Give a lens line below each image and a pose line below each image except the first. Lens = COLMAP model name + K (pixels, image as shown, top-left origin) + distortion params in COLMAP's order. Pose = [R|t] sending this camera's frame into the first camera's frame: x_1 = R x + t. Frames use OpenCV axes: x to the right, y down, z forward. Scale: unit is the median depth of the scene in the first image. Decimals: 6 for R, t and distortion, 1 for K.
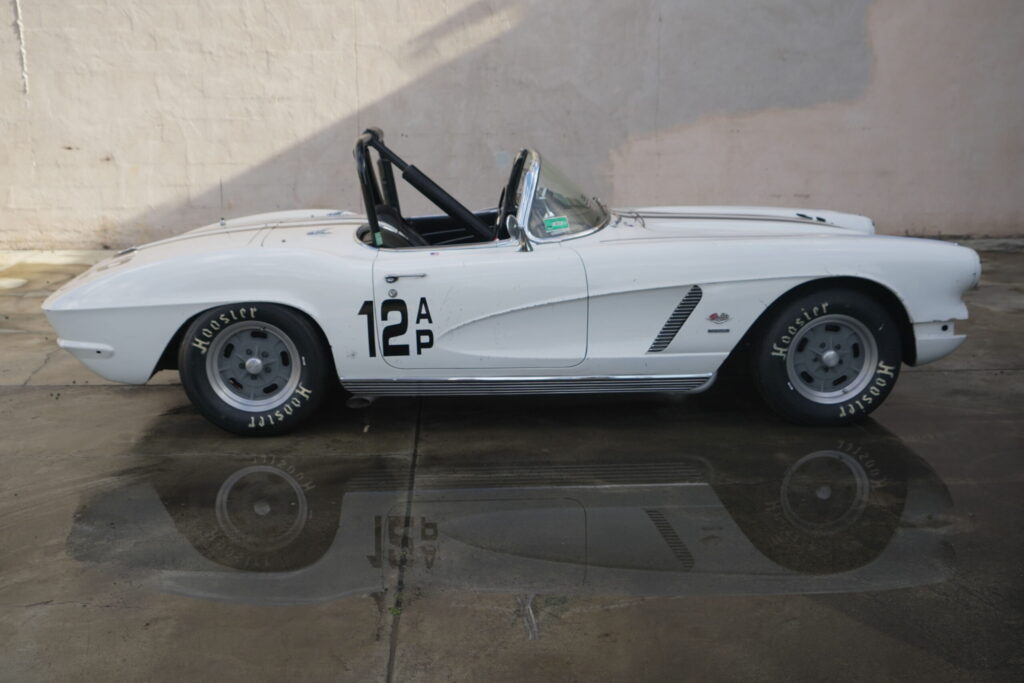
lens RADIAL K [[1097.9, 0, 494.6], [0, 1097.9, 342.1], [0, 0, 1]] dist [0.037480, 0.000000]
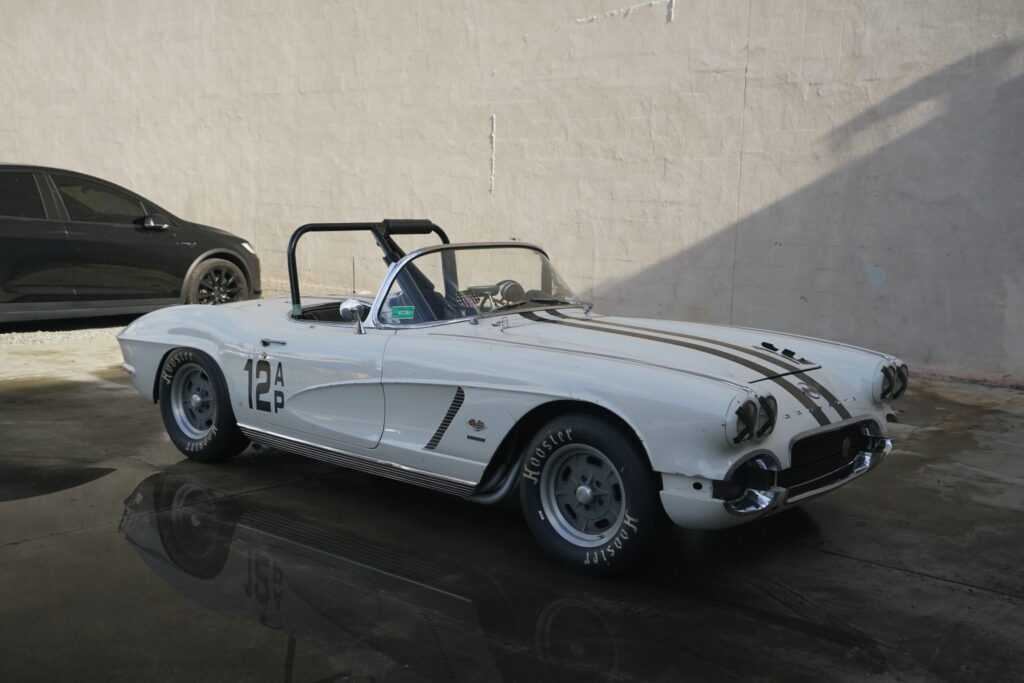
lens RADIAL K [[1099.5, 0, 513.5], [0, 1099.5, 343.2], [0, 0, 1]] dist [0.035996, 0.000000]
pose [[0.748667, 0.117315, -0.652484, 0.394204], [-0.180569, 0.983092, -0.030429, -0.032045], [0.637882, 0.140600, 0.757191, 0.136539]]
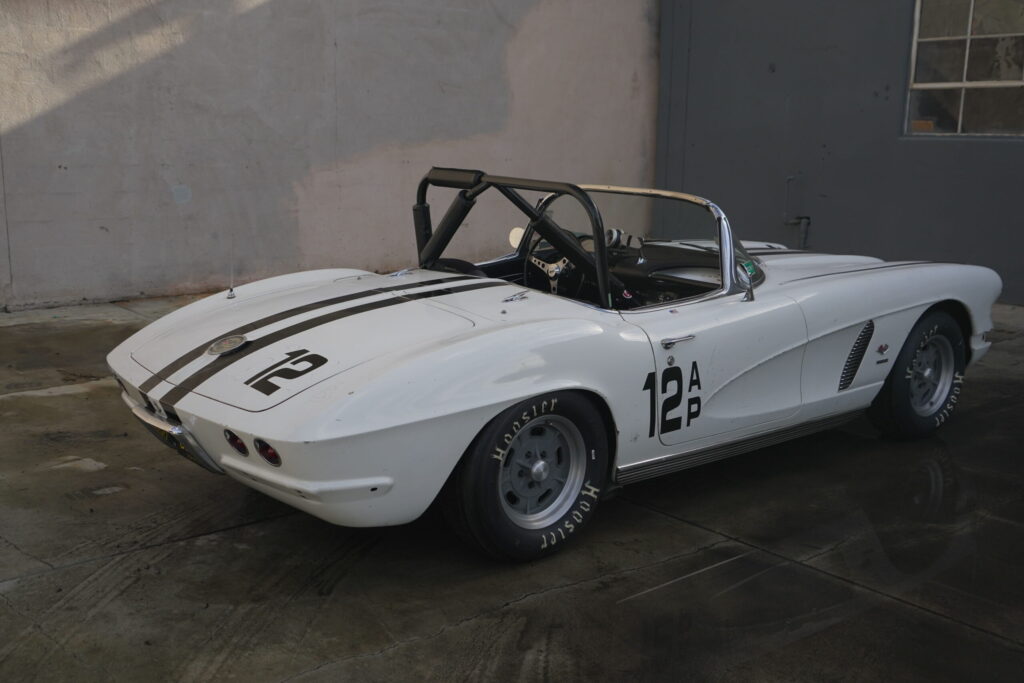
lens RADIAL K [[1101.9, 0, 491.4], [0, 1101.9, 341.7], [0, 0, 1]] dist [0.048354, 0.000000]
pose [[0.795898, -0.102452, 0.596700, -0.336933], [0.113847, 0.993322, 0.018699, -0.042676], [-0.594631, 0.053050, 0.802247, 0.176933]]
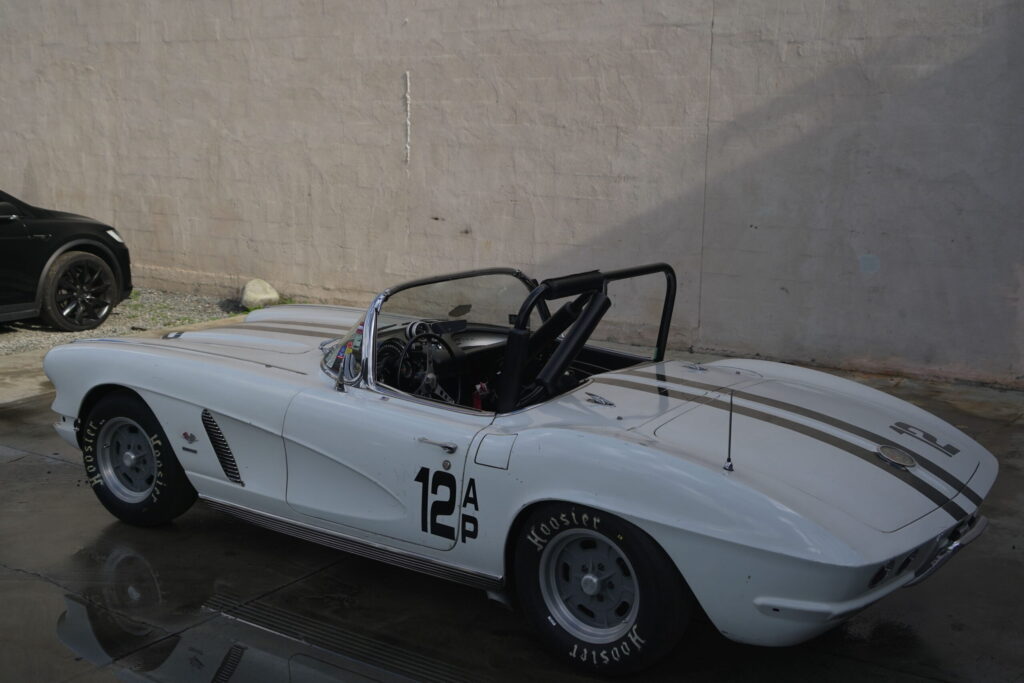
lens RADIAL K [[1208.4, 0, 509.0], [0, 1208.4, 340.3], [0, 0, 1]] dist [0.022451, 0.000000]
pose [[0.817206, 0.119285, -0.563866, 0.301816], [-0.145420, 0.989369, -0.001456, -0.076237], [0.557698, 0.083187, 0.825865, 0.148203]]
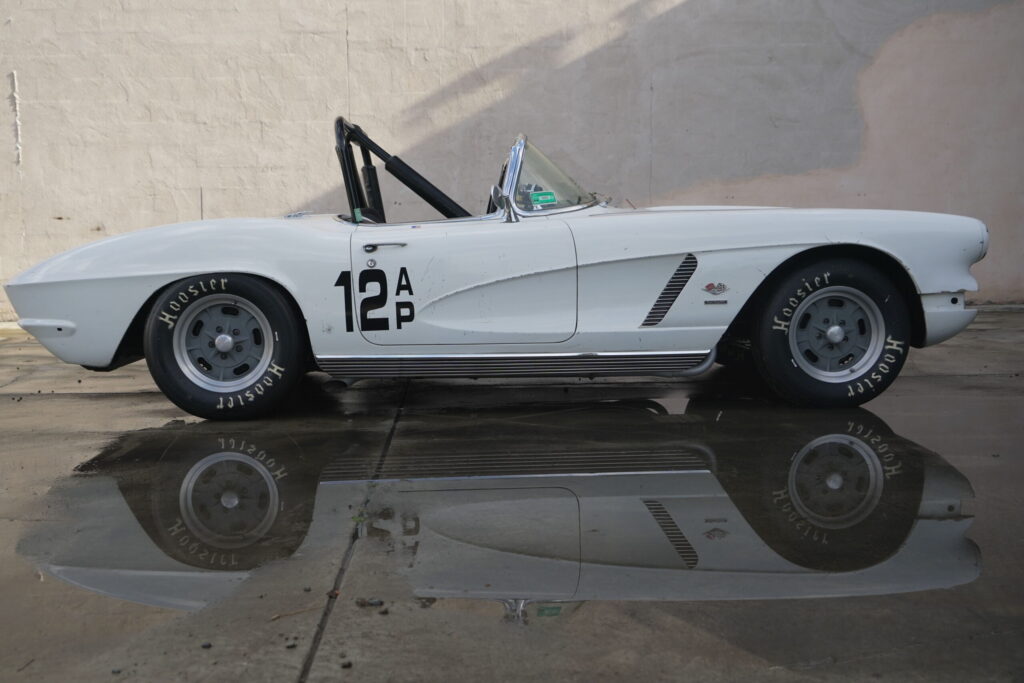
lens RADIAL K [[1097.9, 0, 496.0], [0, 1097.9, 345.5], [0, 0, 1]] dist [0.037480, 0.000000]
pose [[0.999972, -0.007393, -0.000900, 0.007148], [0.007218, 0.991826, -0.127391, 0.068604], [0.001835, 0.127381, 0.991852, 0.030840]]
